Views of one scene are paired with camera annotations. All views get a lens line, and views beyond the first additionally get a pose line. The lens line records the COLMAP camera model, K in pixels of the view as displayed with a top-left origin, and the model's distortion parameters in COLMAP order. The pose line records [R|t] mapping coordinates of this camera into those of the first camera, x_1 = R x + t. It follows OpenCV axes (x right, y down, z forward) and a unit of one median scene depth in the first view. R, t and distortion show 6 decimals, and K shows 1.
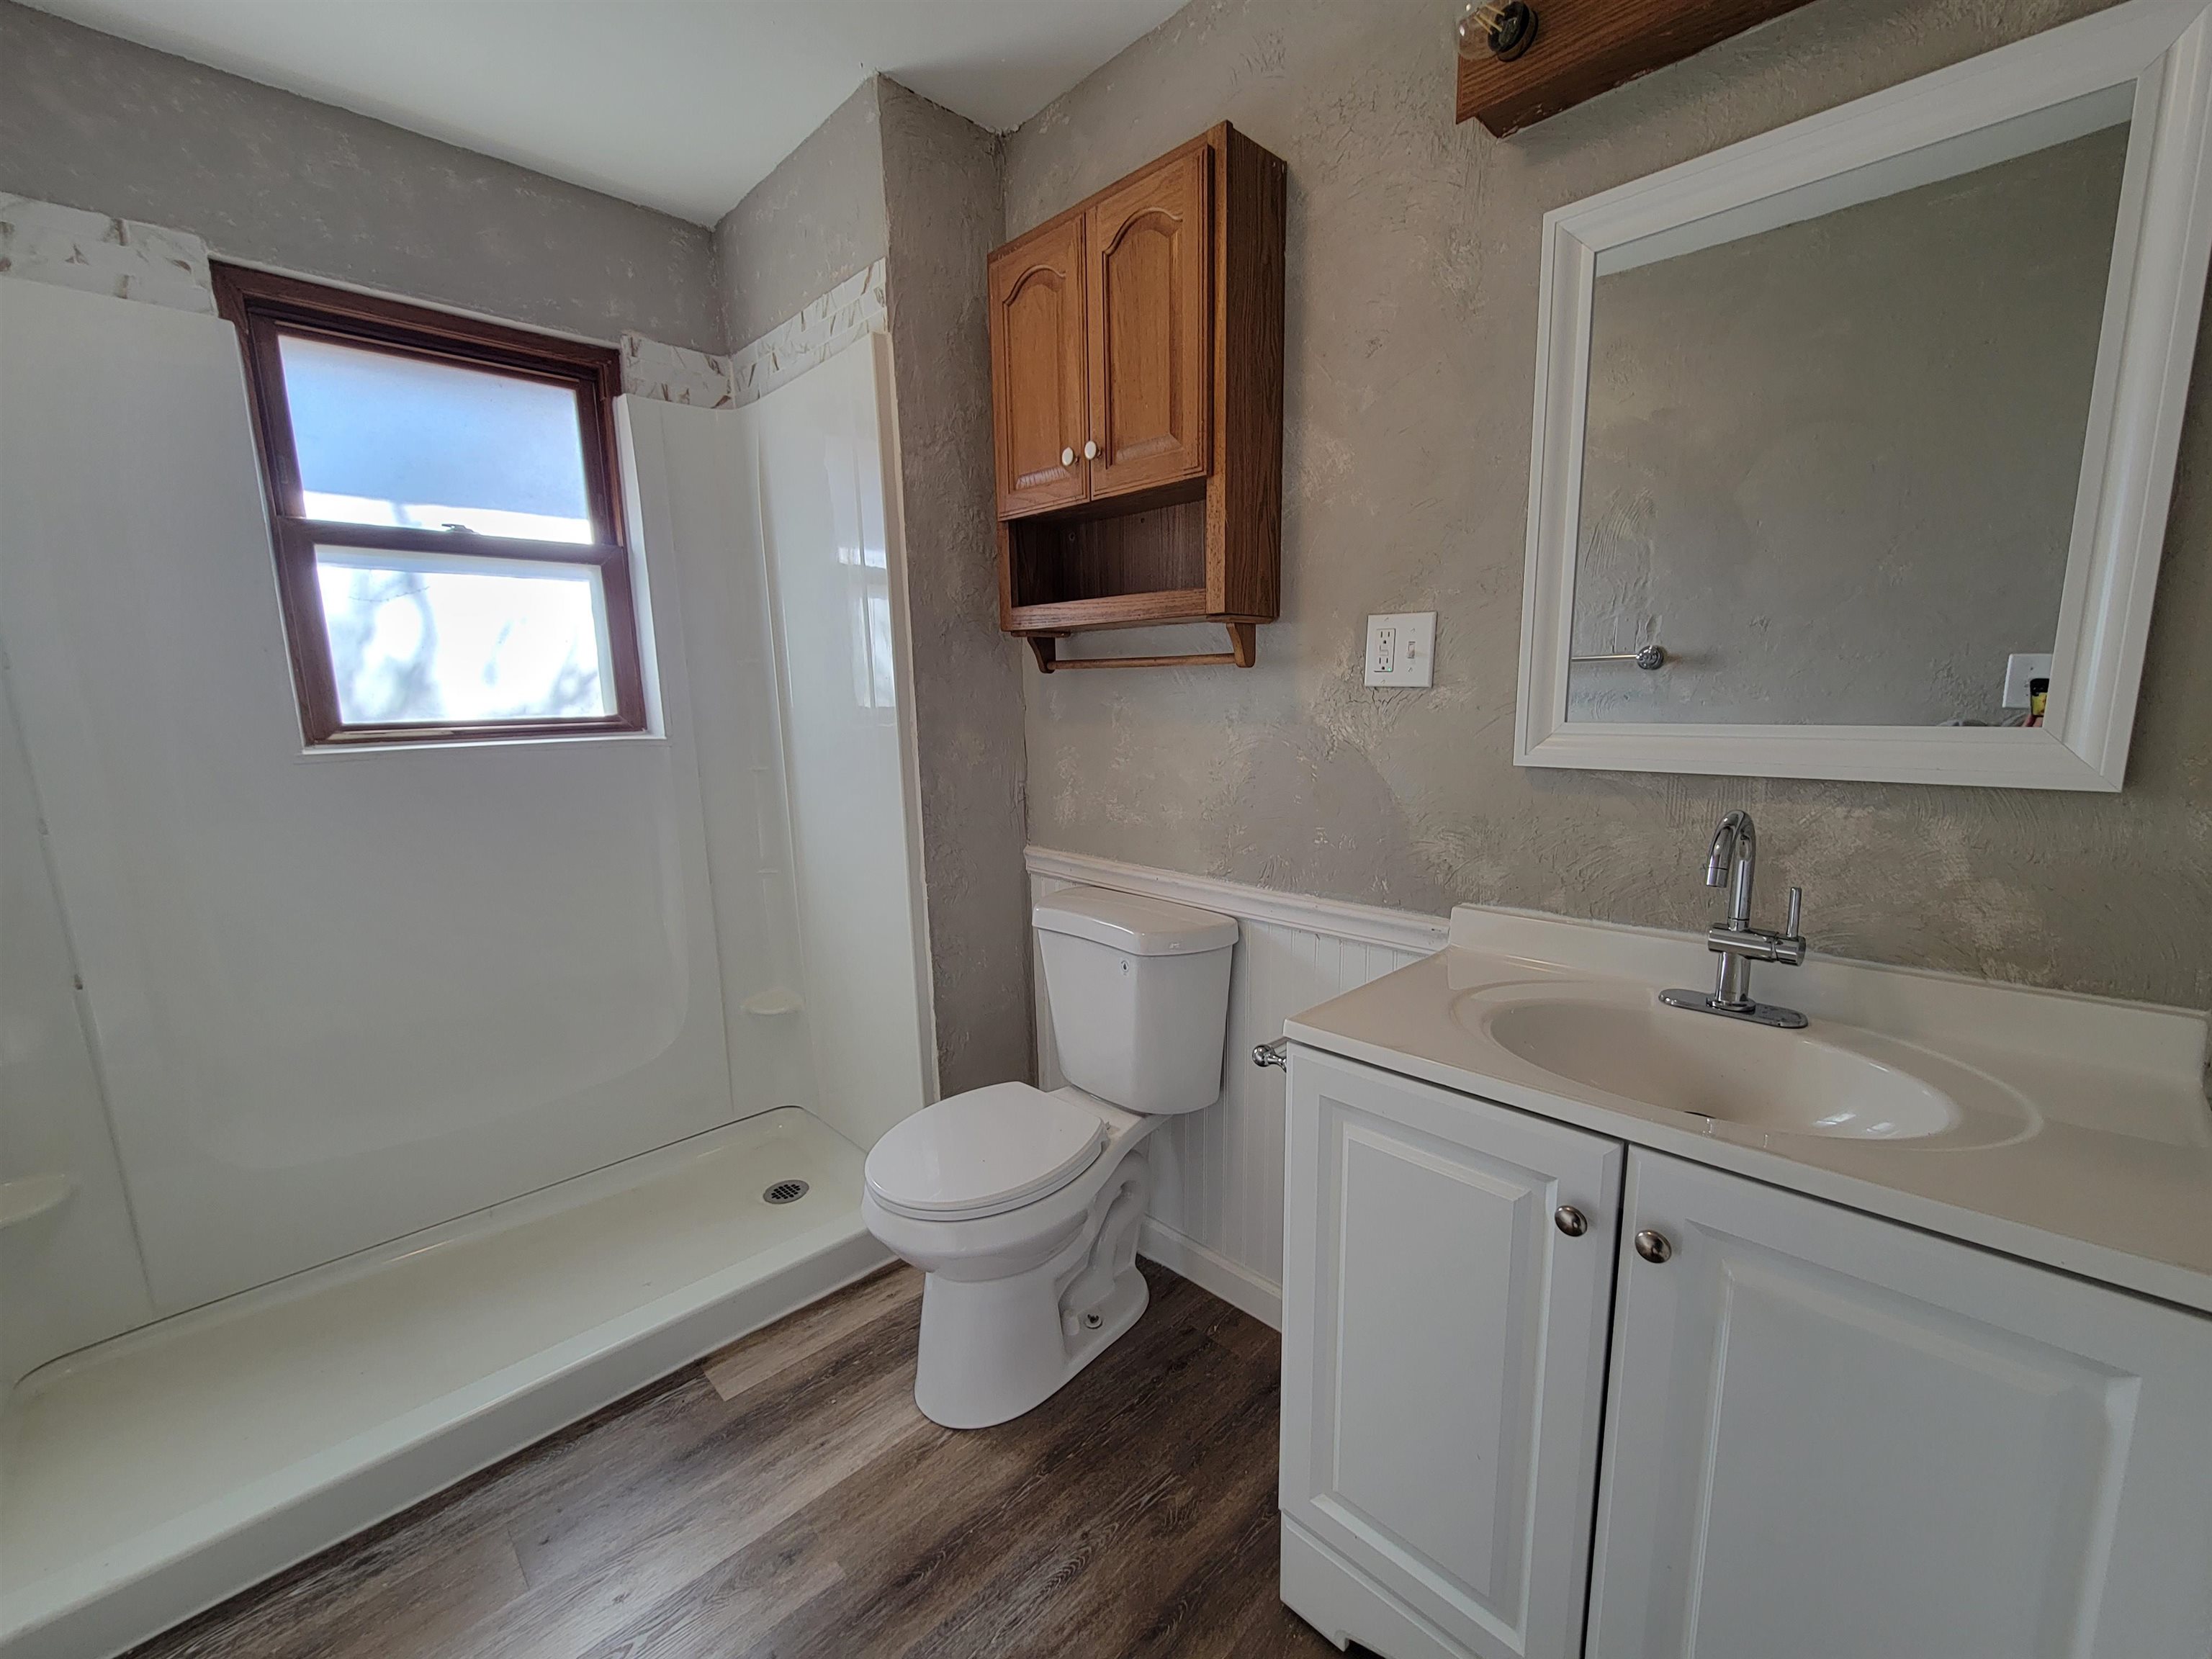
lens RADIAL K [[904.5, 0, 1123.1], [0, 904.5, 844.6], [0, 0, 1]] dist [-0.000984, -0.000552]
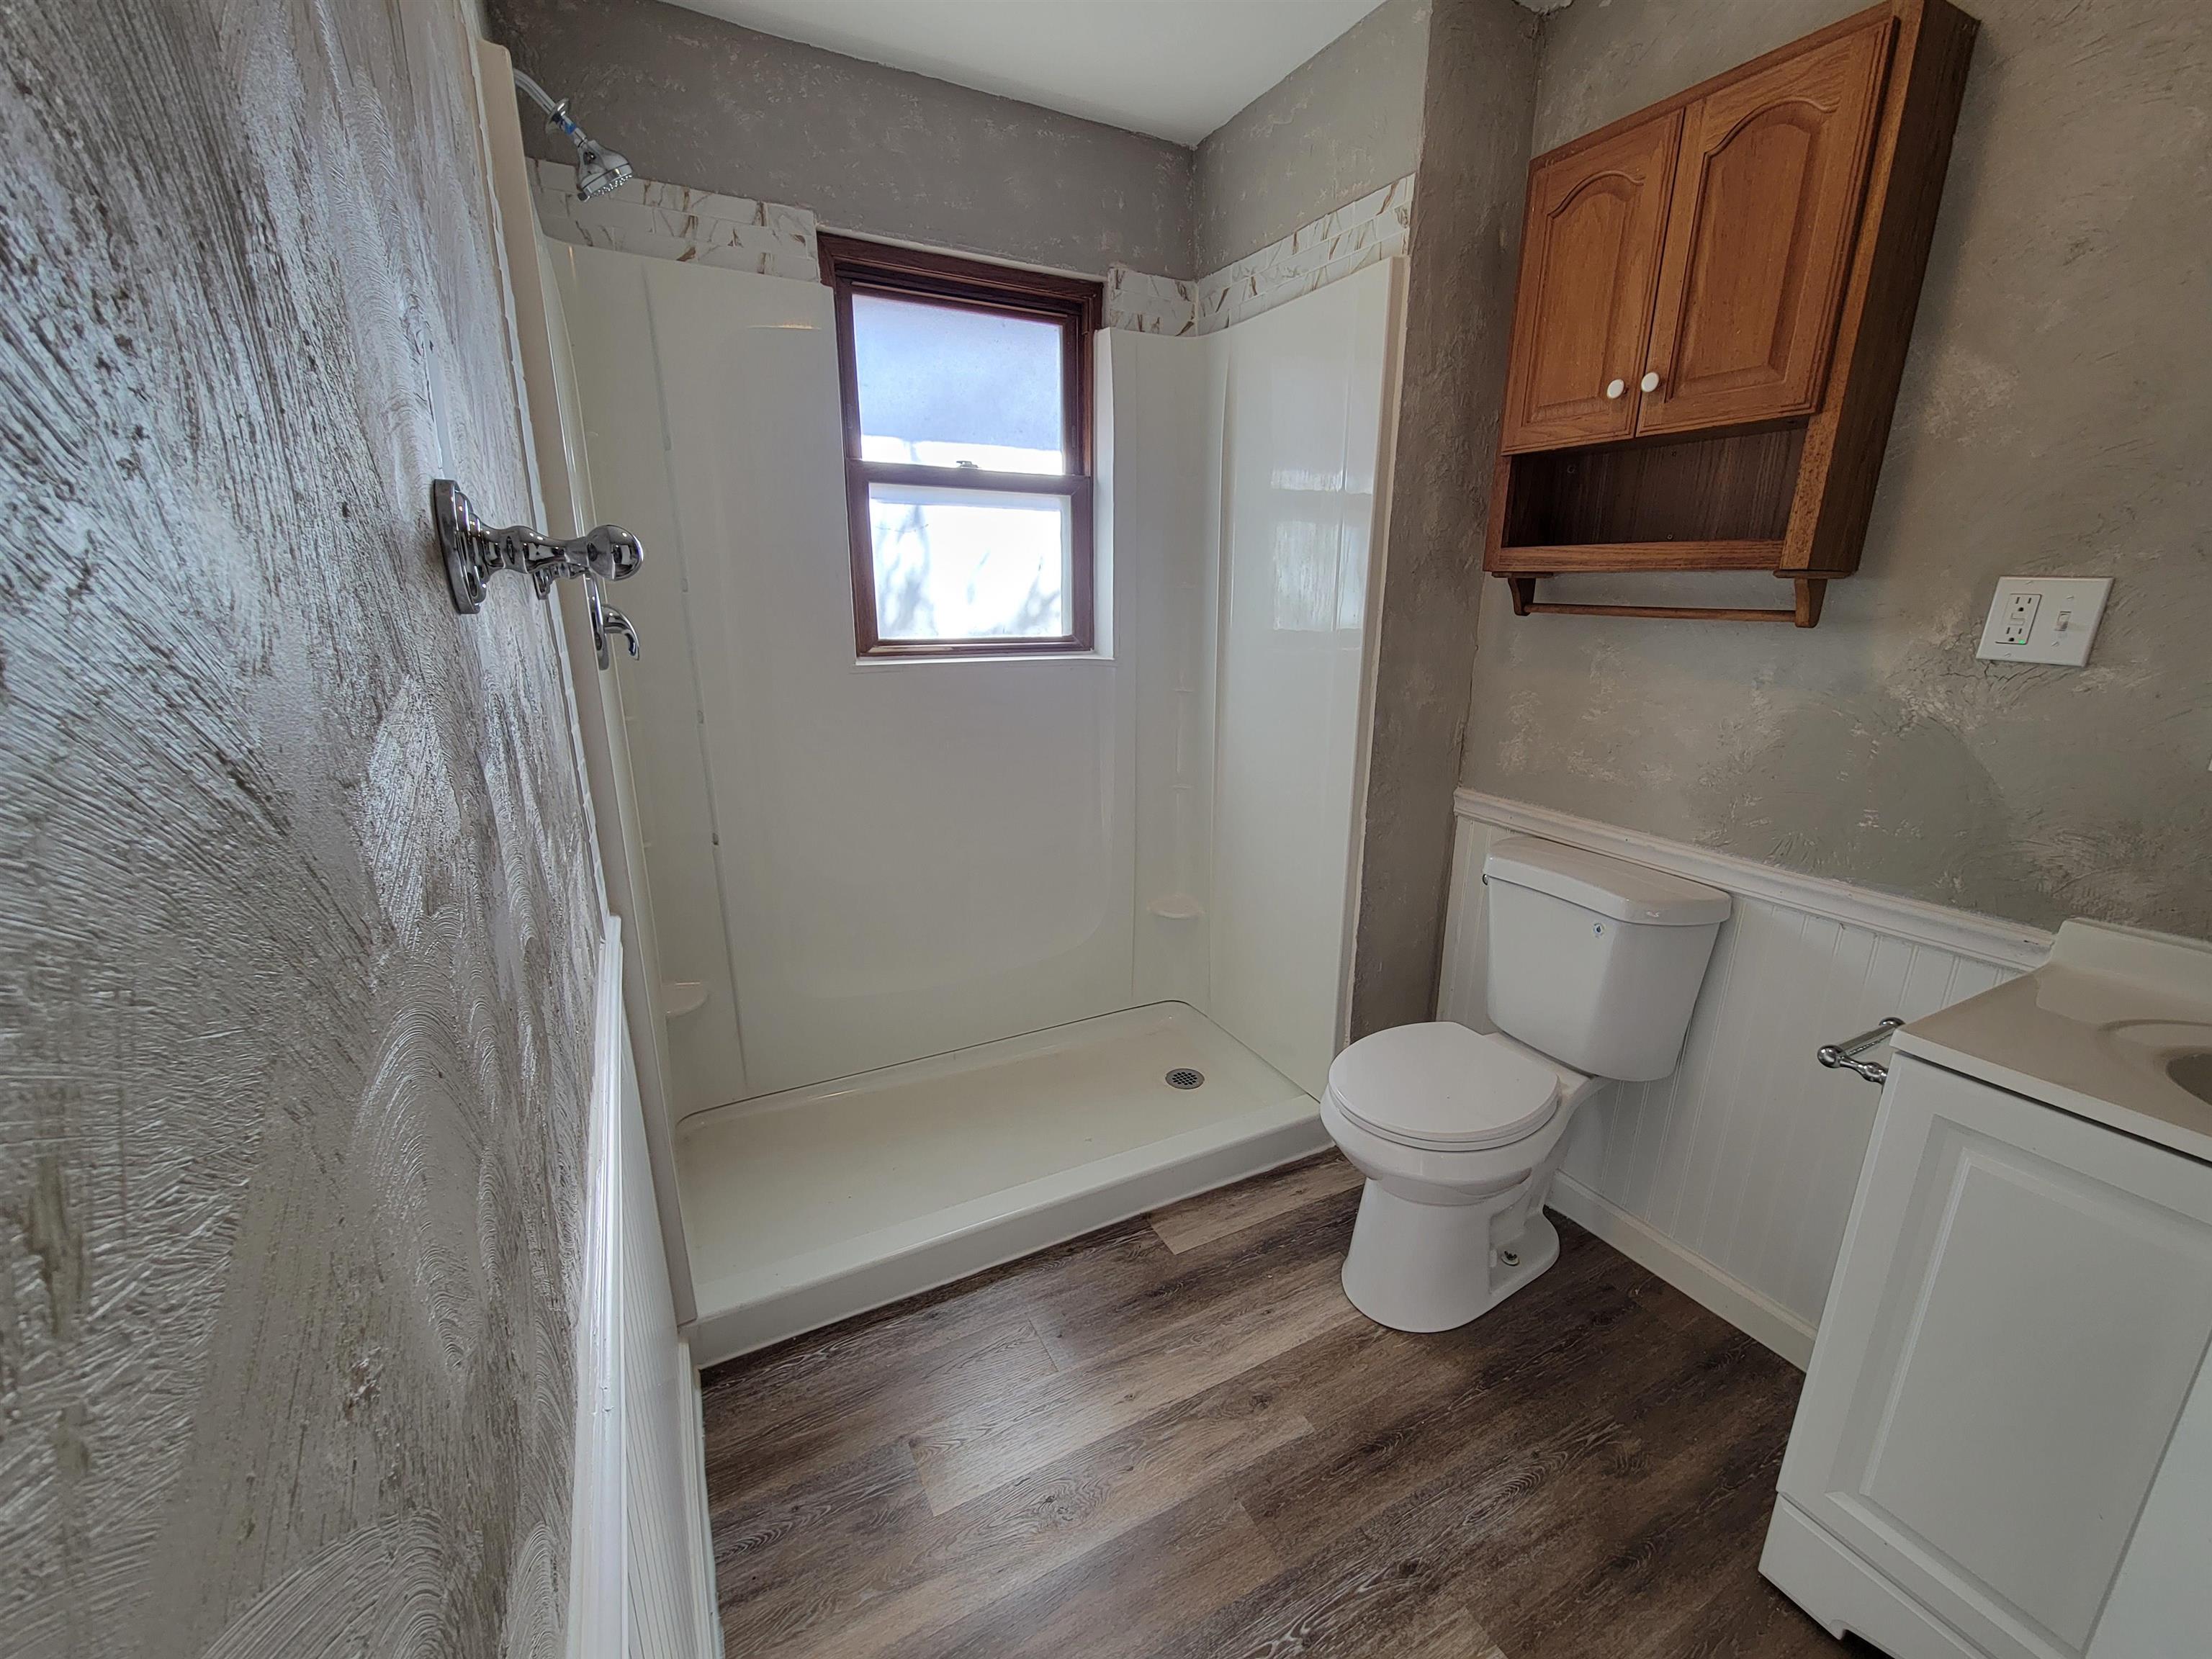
lens RADIAL K [[904.5, 0, 1123.1], [0, 904.5, 844.6], [0, 0, 1]] dist [-0.000984, -0.000552]
pose [[0.958403, 0.102945, -0.266208, -0.245384], [-0.074029, 0.990429, 0.116488, -0.032911], [0.275652, -0.091935, 0.956851, -0.075396]]
